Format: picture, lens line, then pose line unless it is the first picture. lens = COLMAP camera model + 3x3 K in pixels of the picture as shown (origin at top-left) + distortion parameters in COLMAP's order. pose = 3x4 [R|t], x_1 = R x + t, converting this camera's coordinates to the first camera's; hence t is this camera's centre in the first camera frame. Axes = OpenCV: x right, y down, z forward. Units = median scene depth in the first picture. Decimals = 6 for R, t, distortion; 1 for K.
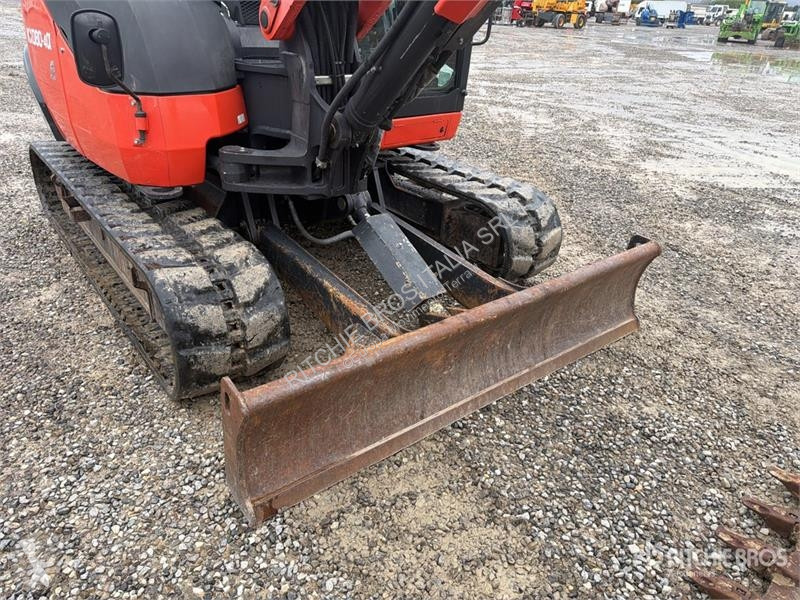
lens RADIAL K [[564.4, 0, 390.5], [0, 564.4, 300.1], [0, 0, 1]] dist [0.058088, -0.072458]
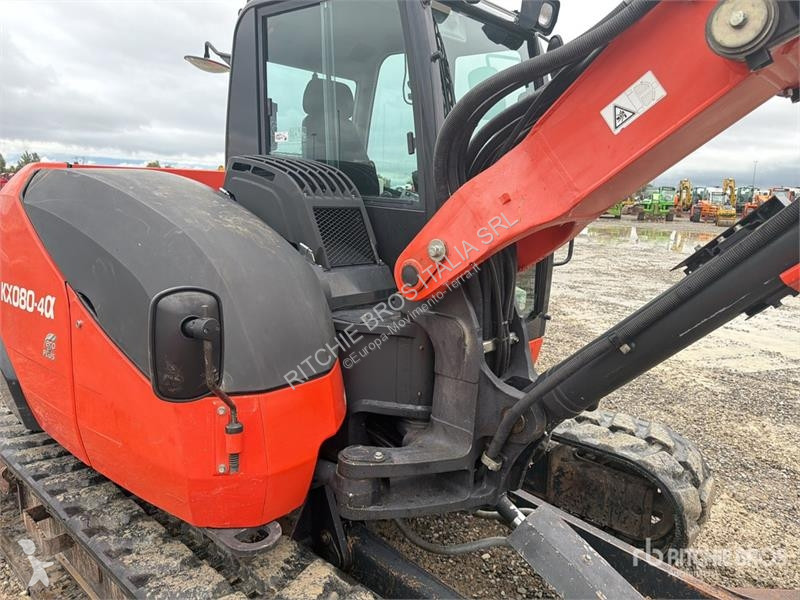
lens RADIAL K [[564.4, 0, 396.6], [0, 564.4, 302.8], [0, 0, 1]] dist [0.058088, -0.072458]
pose [[0.983125, -0.059917, 0.172846, -0.263539], [0.106451, 0.955775, -0.274159, -0.193858], [-0.148775, 0.287932, 0.946024, 0.248587]]
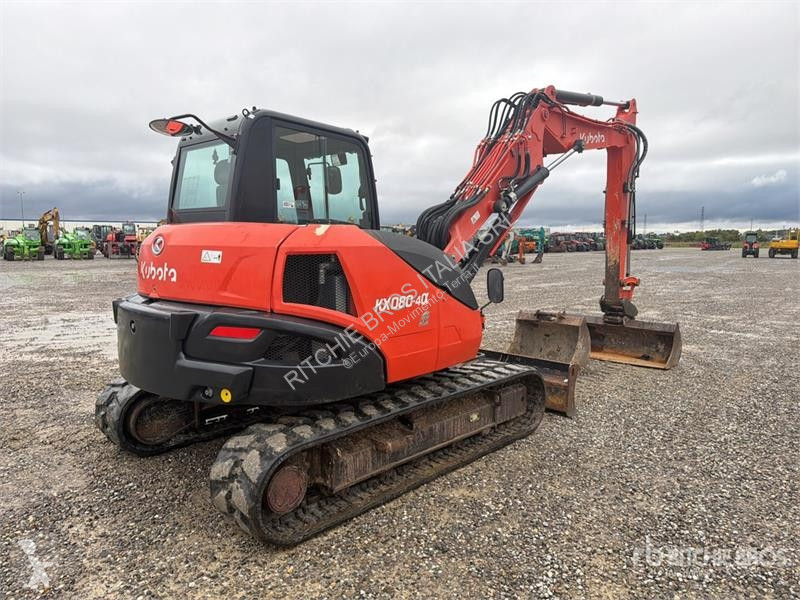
lens RADIAL K [[564.4, 0, 407.0], [0, 564.4, 298.7], [0, 0, 1]] dist [0.058088, -0.072458]
pose [[-0.149105, -0.151105, 0.977208, -1.656013], [0.452744, 0.868149, 0.203323, -0.645309], [-0.879085, 0.472742, -0.061034, 0.966374]]
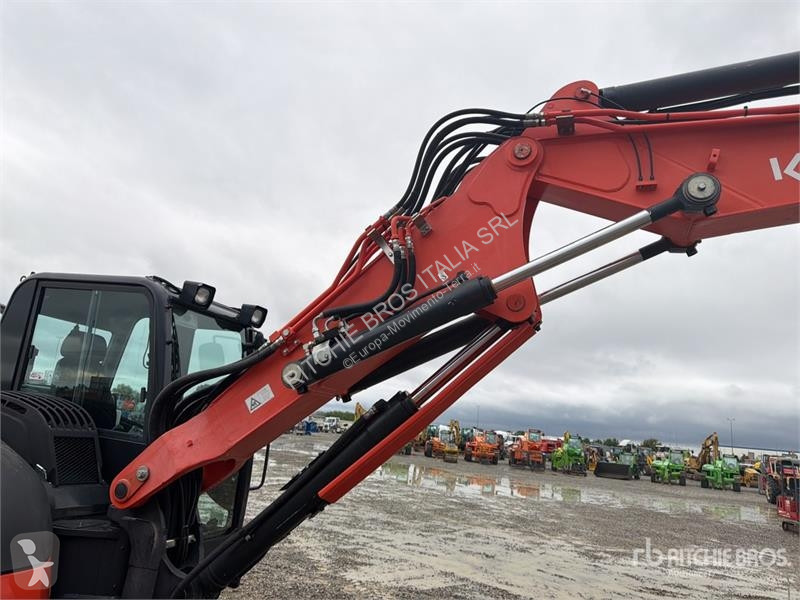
lens RADIAL K [[564.4, 0, 400.9], [0, 564.4, 293.7], [0, 0, 1]] dist [0.058088, -0.072458]
pose [[0.825877, 0.161866, 0.540117, -0.309501], [0.214309, 0.795908, -0.566217, -0.049539], [-0.521535, 0.583378, 0.622633, -0.111877]]
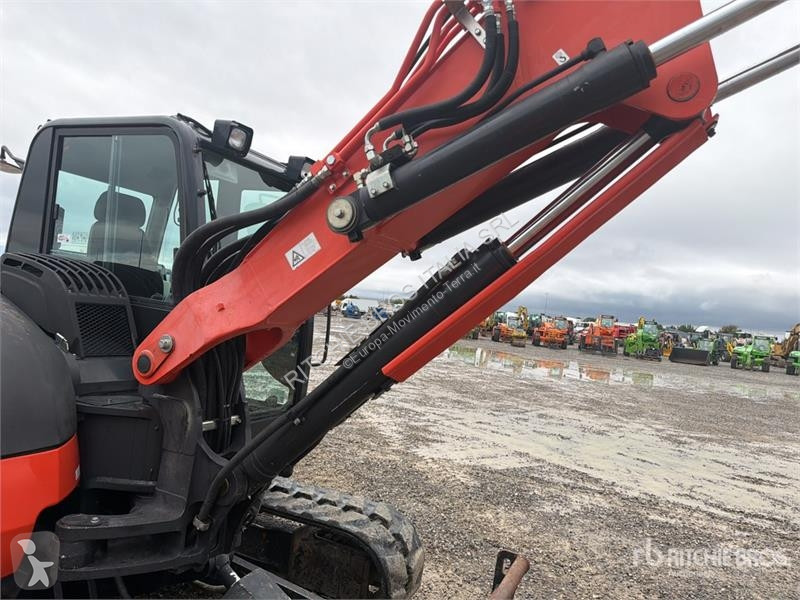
lens RADIAL K [[564.4, 0, 395.4], [0, 564.4, 294.3], [0, 0, 1]] dist [0.058088, -0.072458]
pose [[0.890417, 0.052534, 0.452103, -0.202458], [0.162040, 0.891645, -0.422745, -0.112776], [-0.425324, 0.449678, 0.785423, 0.074950]]
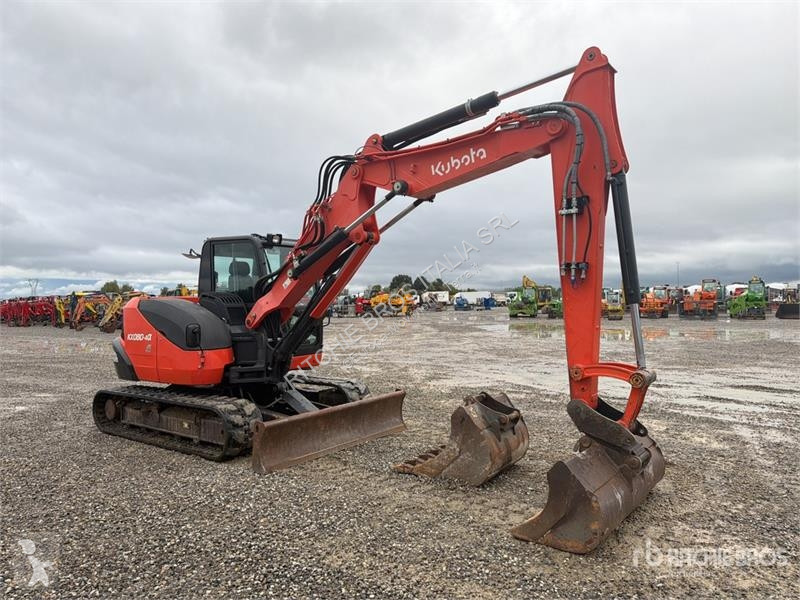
lens RADIAL K [[564.4, 0, 407.5], [0, 564.4, 297.9], [0, 0, 1]] dist [0.058088, -0.072458]
pose [[0.960440, -0.061190, 0.271681, -0.159970], [0.181157, 0.878217, -0.442625, 0.590017], [-0.211511, 0.474332, 0.854560, -1.215133]]
